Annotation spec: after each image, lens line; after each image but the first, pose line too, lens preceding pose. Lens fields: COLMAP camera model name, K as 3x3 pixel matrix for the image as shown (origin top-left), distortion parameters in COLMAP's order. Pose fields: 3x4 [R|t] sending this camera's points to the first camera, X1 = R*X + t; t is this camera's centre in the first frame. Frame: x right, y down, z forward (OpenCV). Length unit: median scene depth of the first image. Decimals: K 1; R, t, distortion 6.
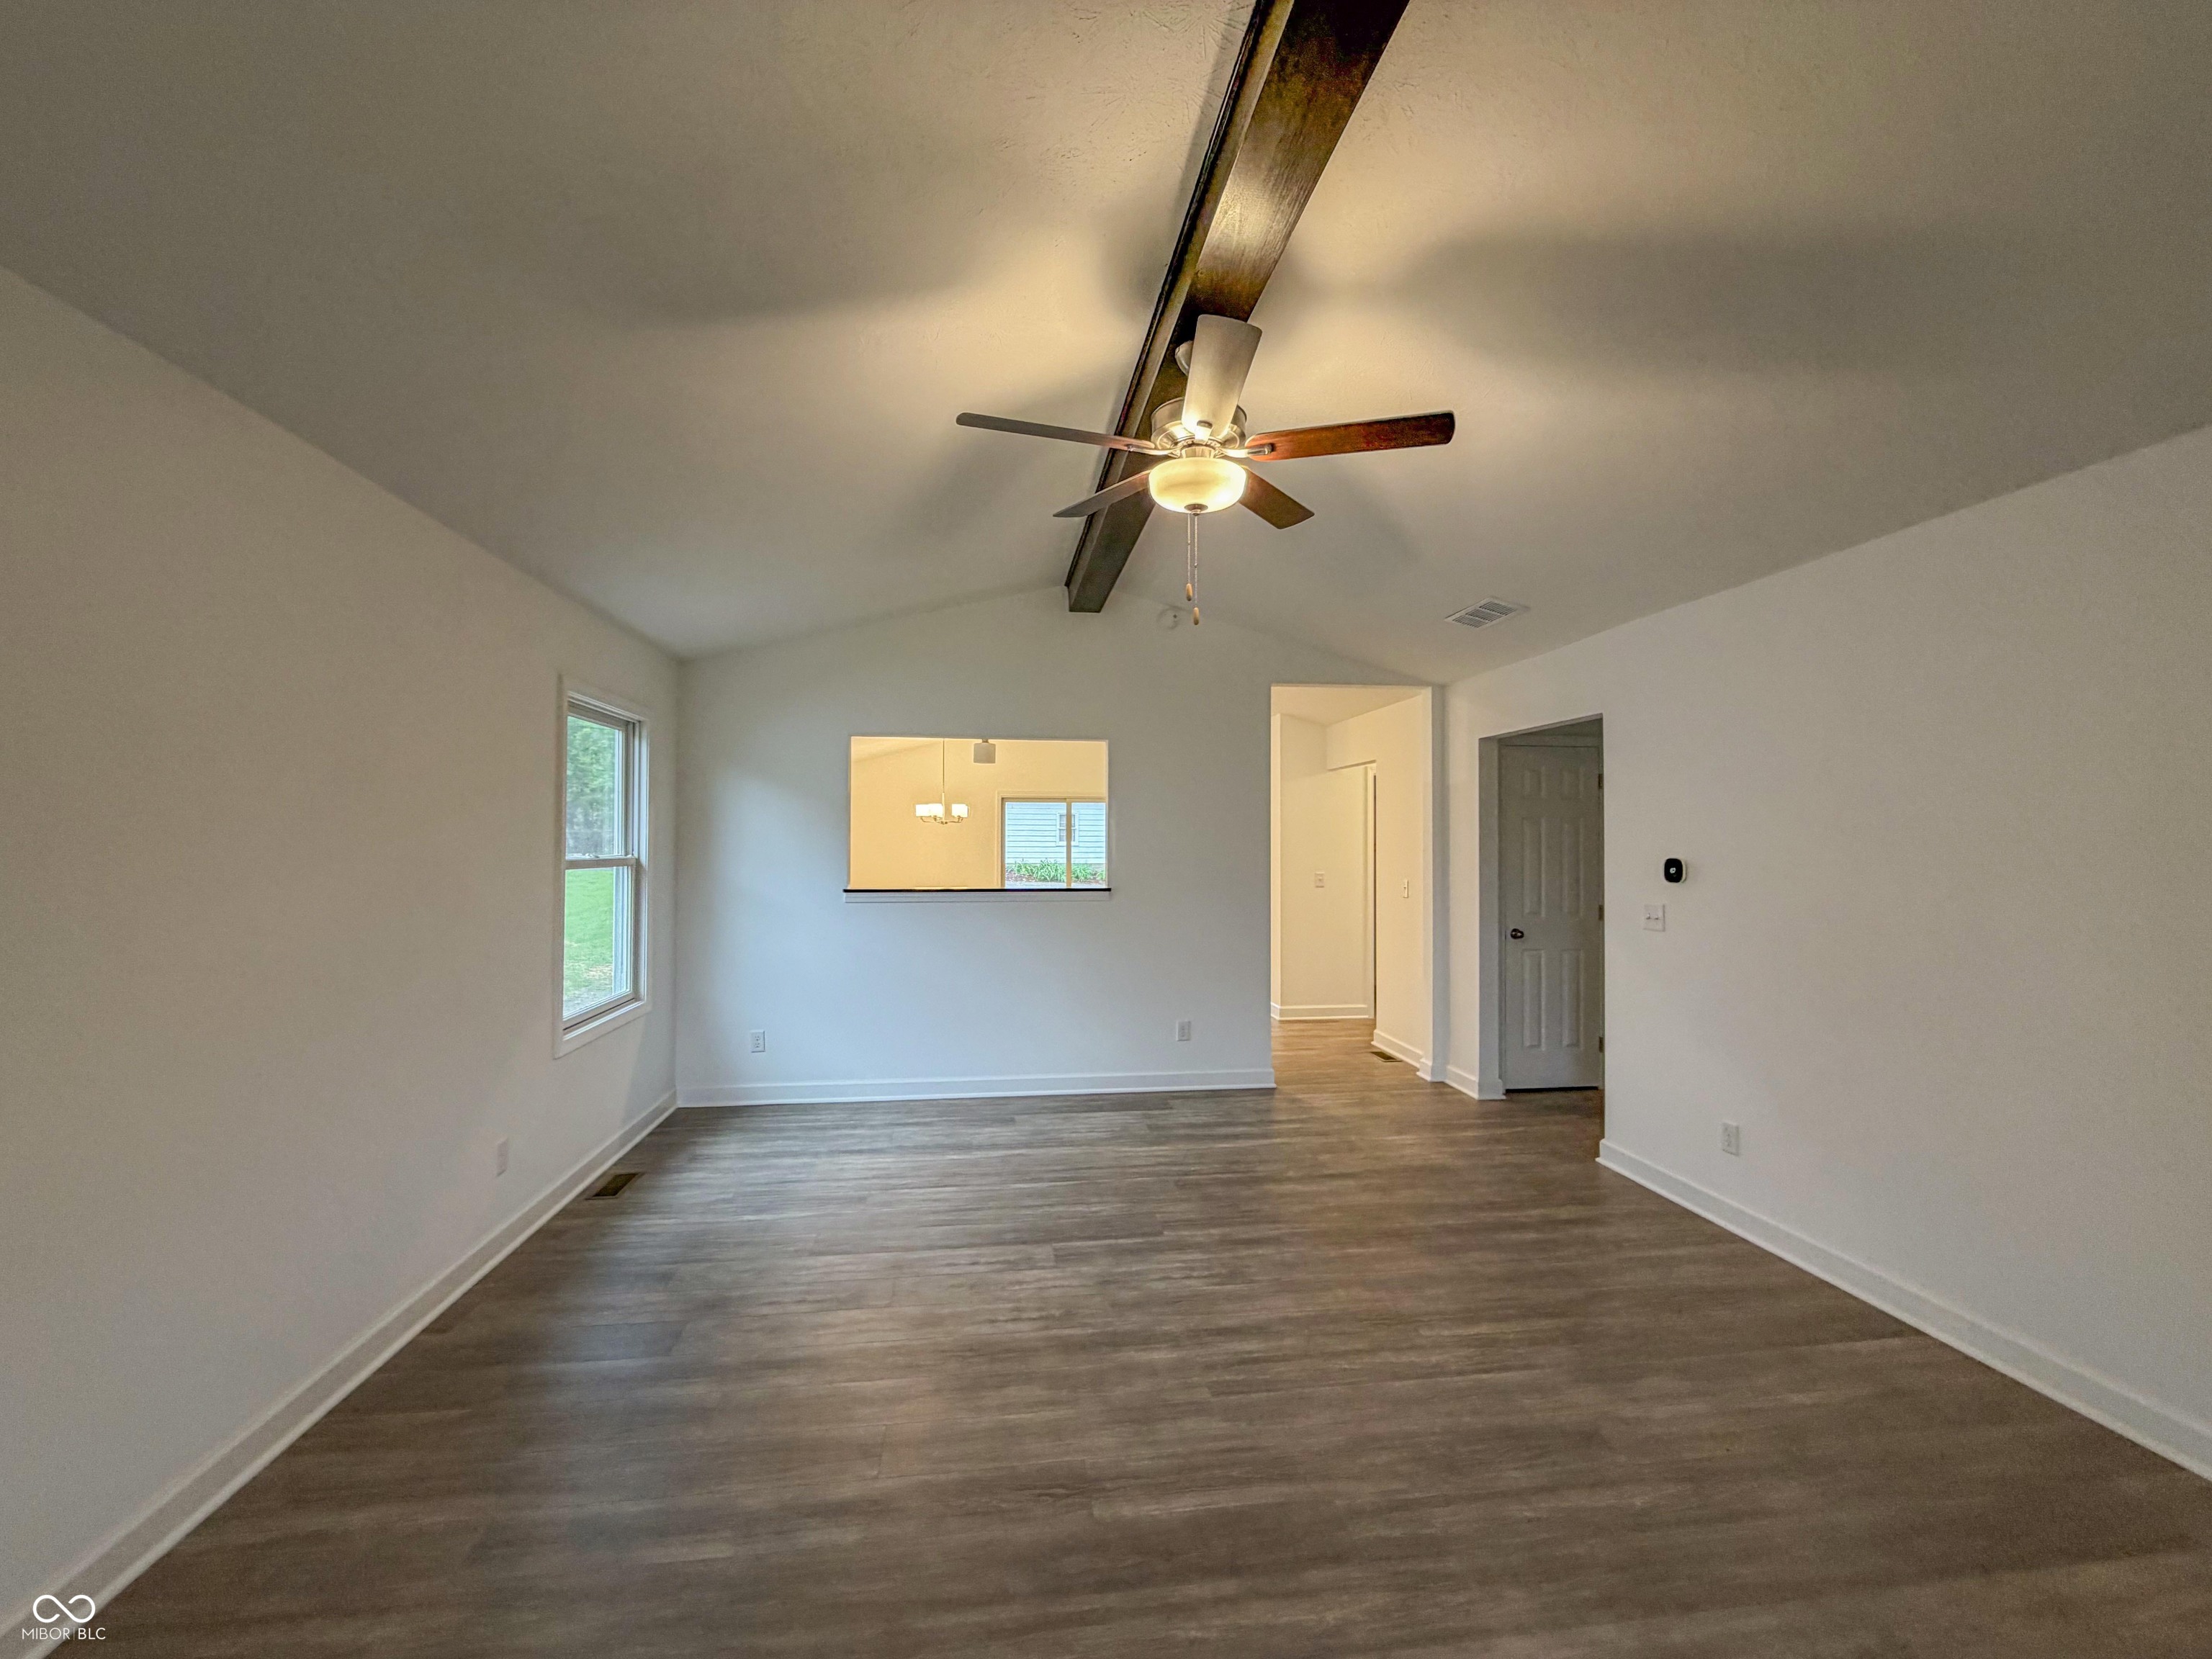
lens RADIAL K [[881.8, 0, 1103.4], [0, 881.8, 836.1], [0, 0, 1]] dist [-0.001246, -0.000049]
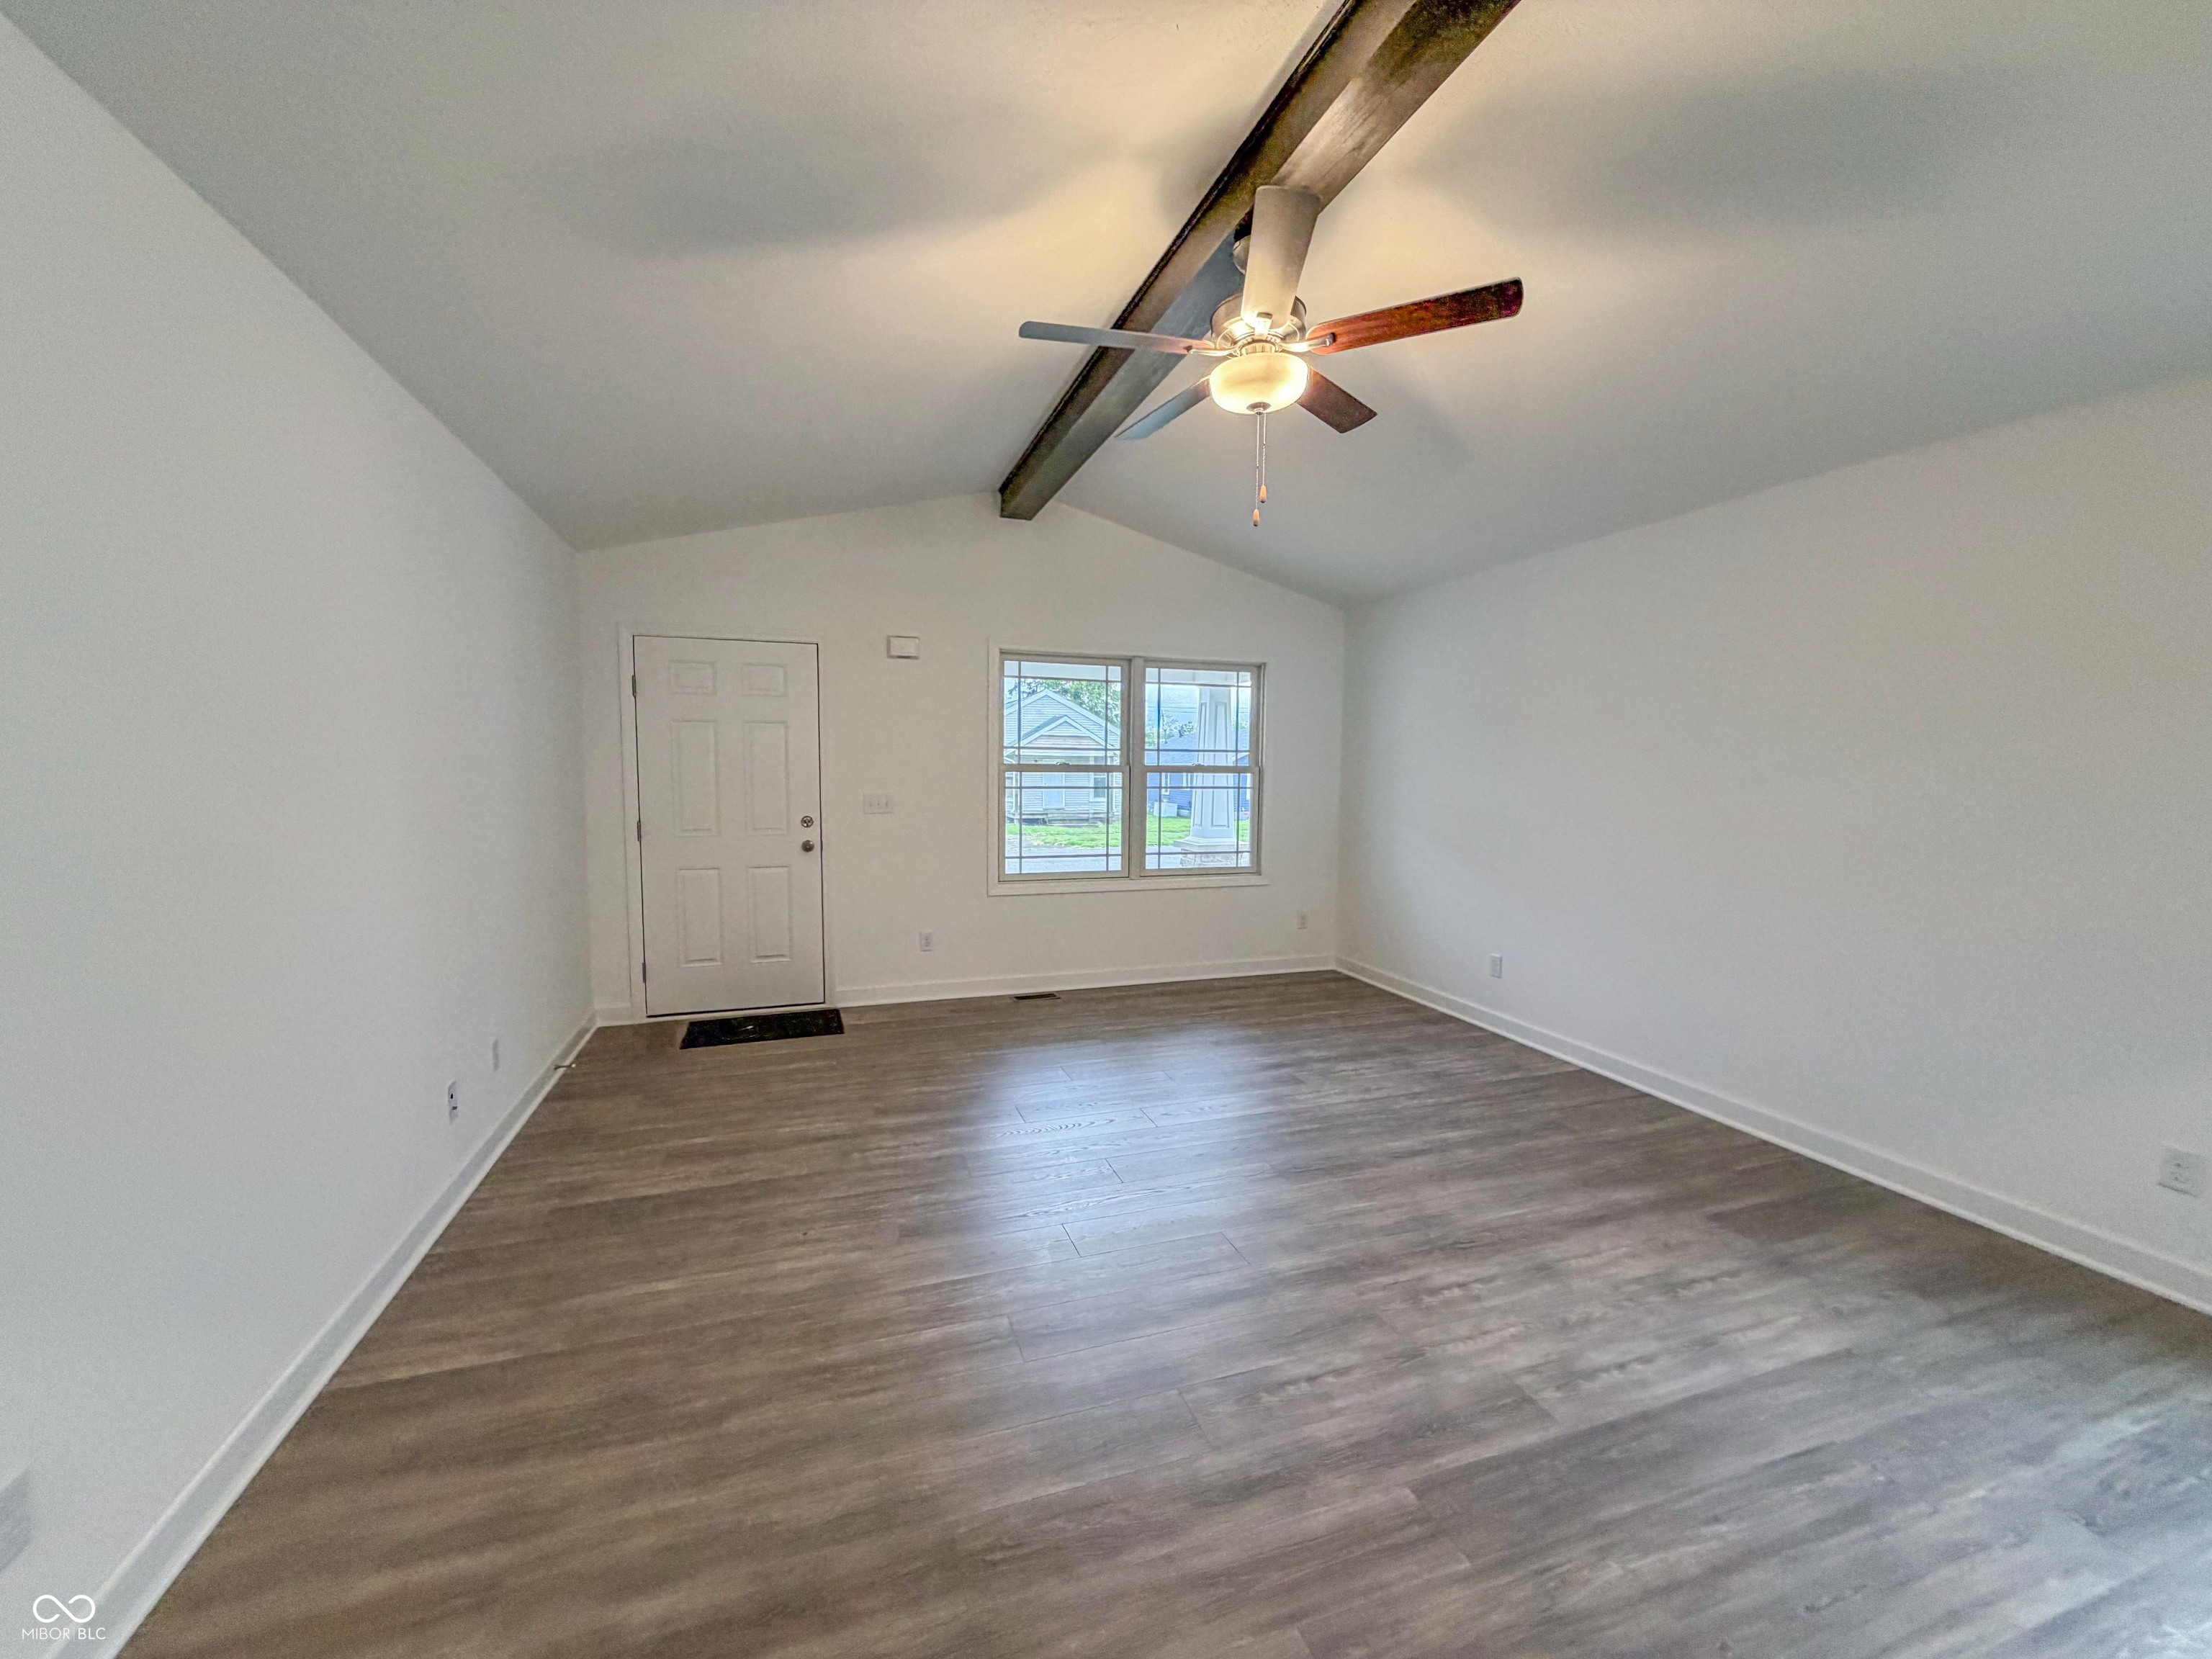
lens RADIAL K [[881.8, 0, 1104.9], [0, 881.8, 834.0], [0, 0, 1]] dist [-0.001246, -0.000049]
pose [[-0.981293, 0.002387, -0.192504, 0.370931], [-0.011623, 0.997365, 0.071614, 0.033970], [0.192167, 0.072512, -0.978680, 1.556209]]
